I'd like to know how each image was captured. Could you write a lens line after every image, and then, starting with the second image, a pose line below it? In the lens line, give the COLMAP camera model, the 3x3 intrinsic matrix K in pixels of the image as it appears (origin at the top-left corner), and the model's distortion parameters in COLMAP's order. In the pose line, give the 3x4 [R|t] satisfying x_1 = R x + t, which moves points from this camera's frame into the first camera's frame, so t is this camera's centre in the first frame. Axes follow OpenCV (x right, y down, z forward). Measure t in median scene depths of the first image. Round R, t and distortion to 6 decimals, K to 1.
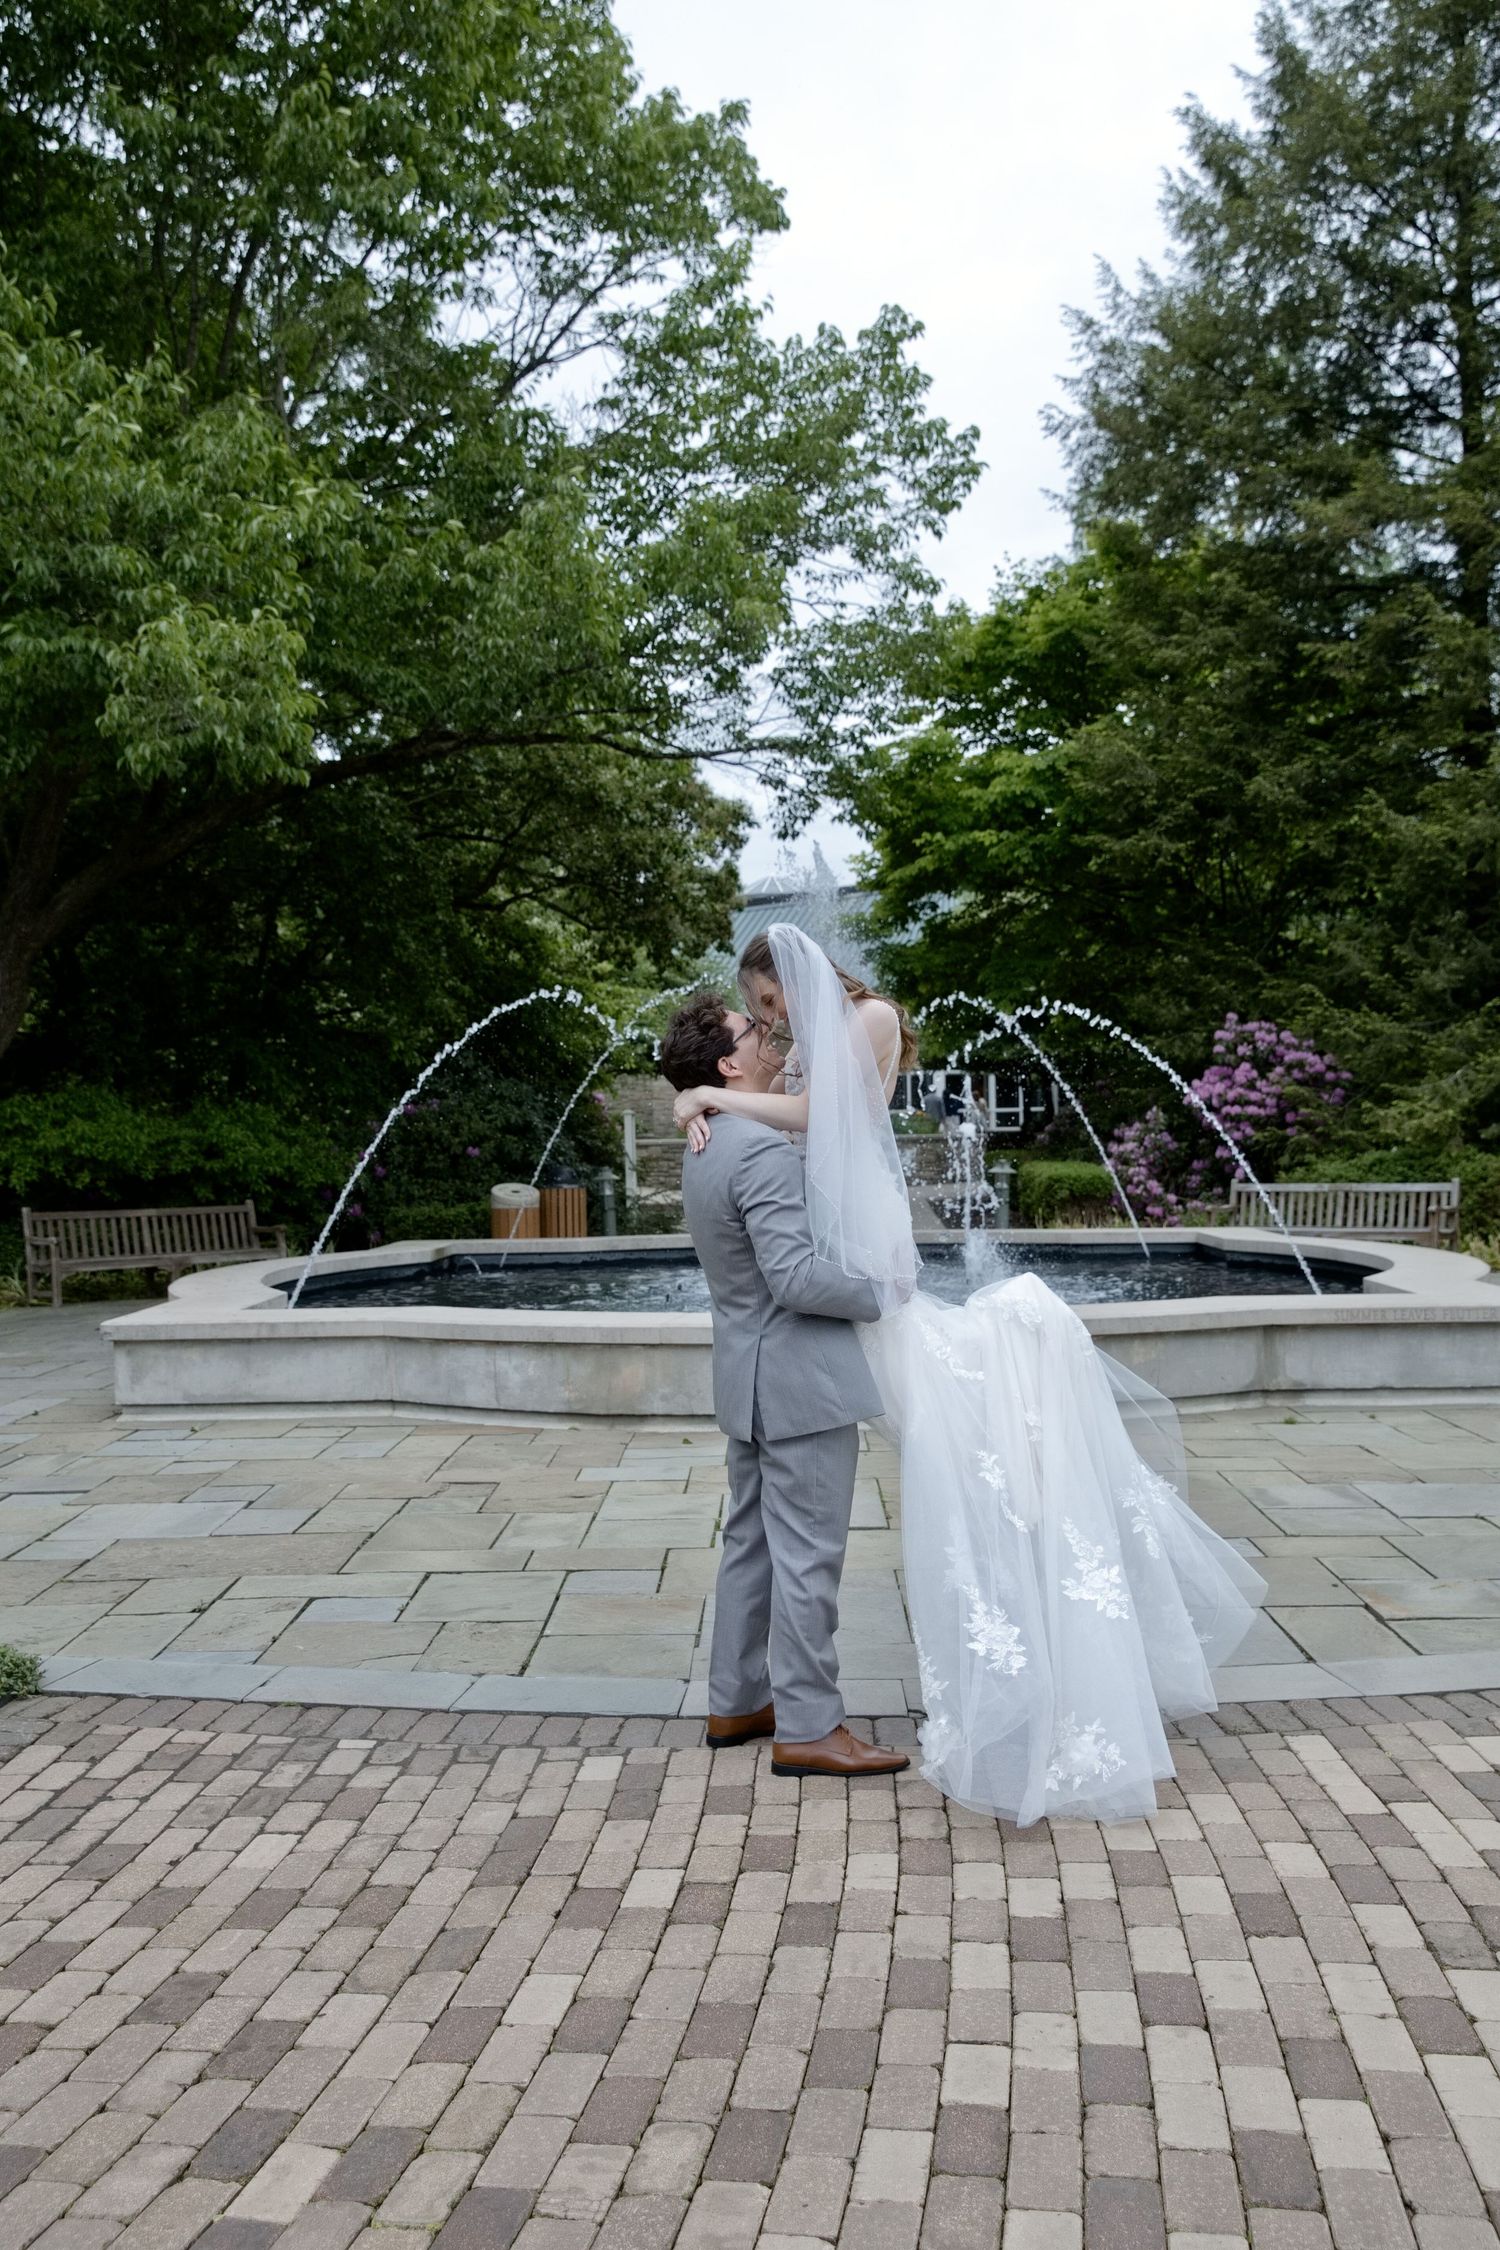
lens RADIAL K [[2079.3, 0, 750.0], [0, 2079.3, 1125.0], [0, 0, 1]] dist [0.002473, 0.001868]
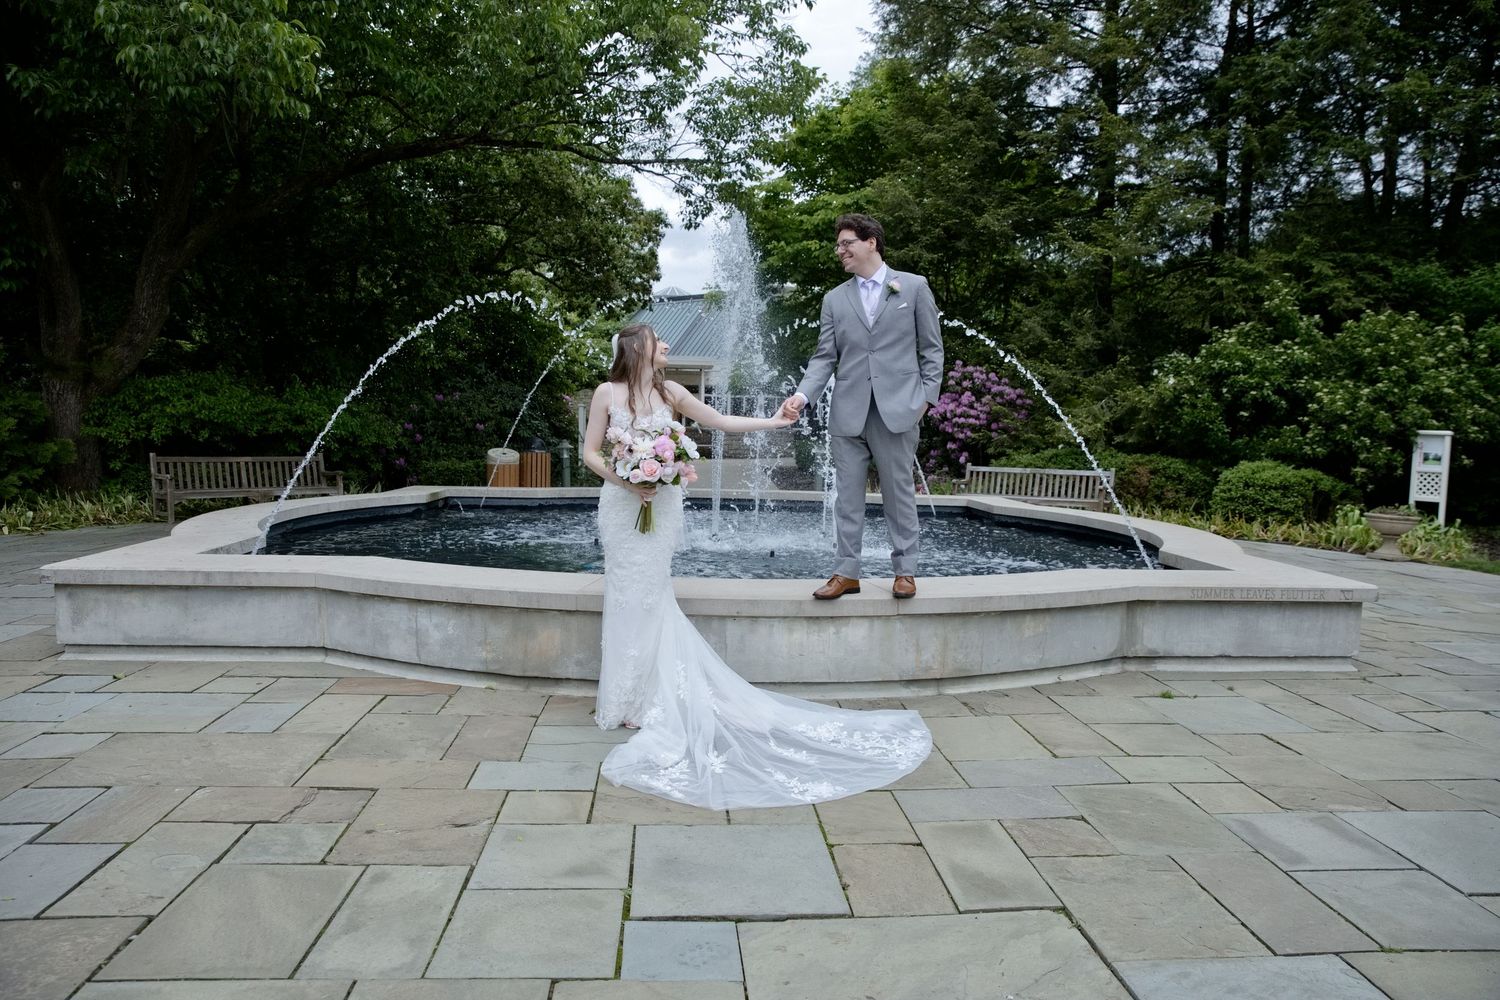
lens RADIAL K [[1041.6, 0, 753.2], [0, 1041.6, 508.2], [0, 0, 1]] dist [-0.102185, 0.084382]
pose [[0.994717, 0.033157, 0.097156, -0.003969], [-0.040693, 0.996228, 0.076635, 0.006523], [-0.094248, -0.080184, 0.992314, 0.236136]]
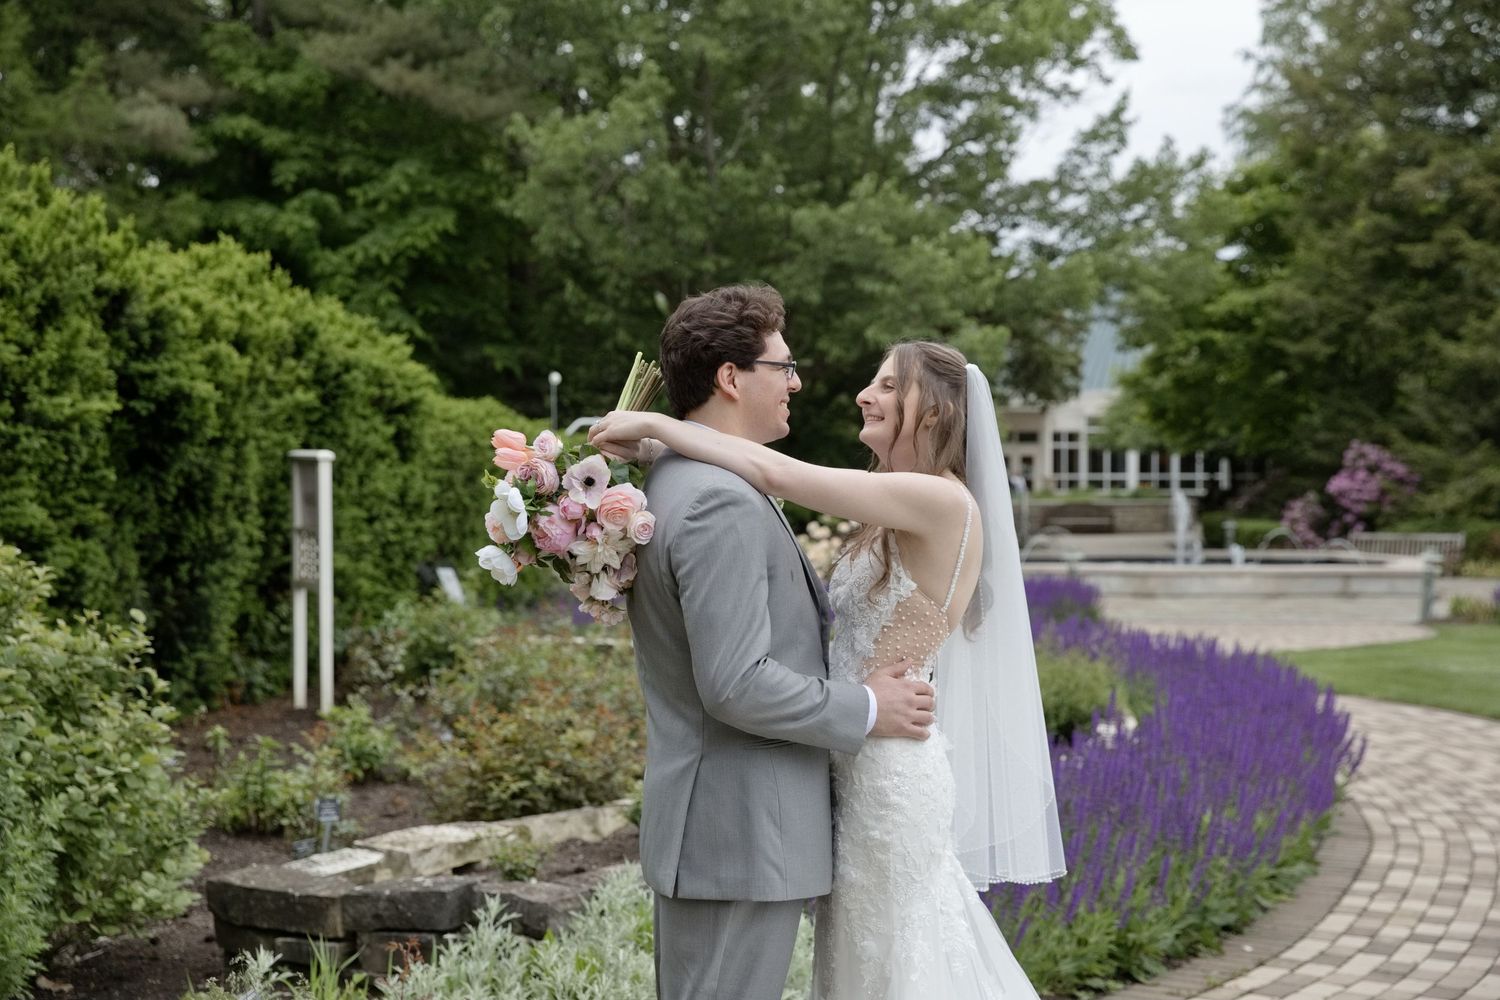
lens RADIAL K [[2584.3, 0, 750.0], [0, 2584.3, 500.0], [0, 0, 1]] dist [0.138974, 0.167146]
pose [[0.999604, 0.017656, -0.021928, -0.285140], [-0.017401, 0.999780, 0.011752, -0.023448], [0.022130, -0.011366, 0.999690, -1.489222]]
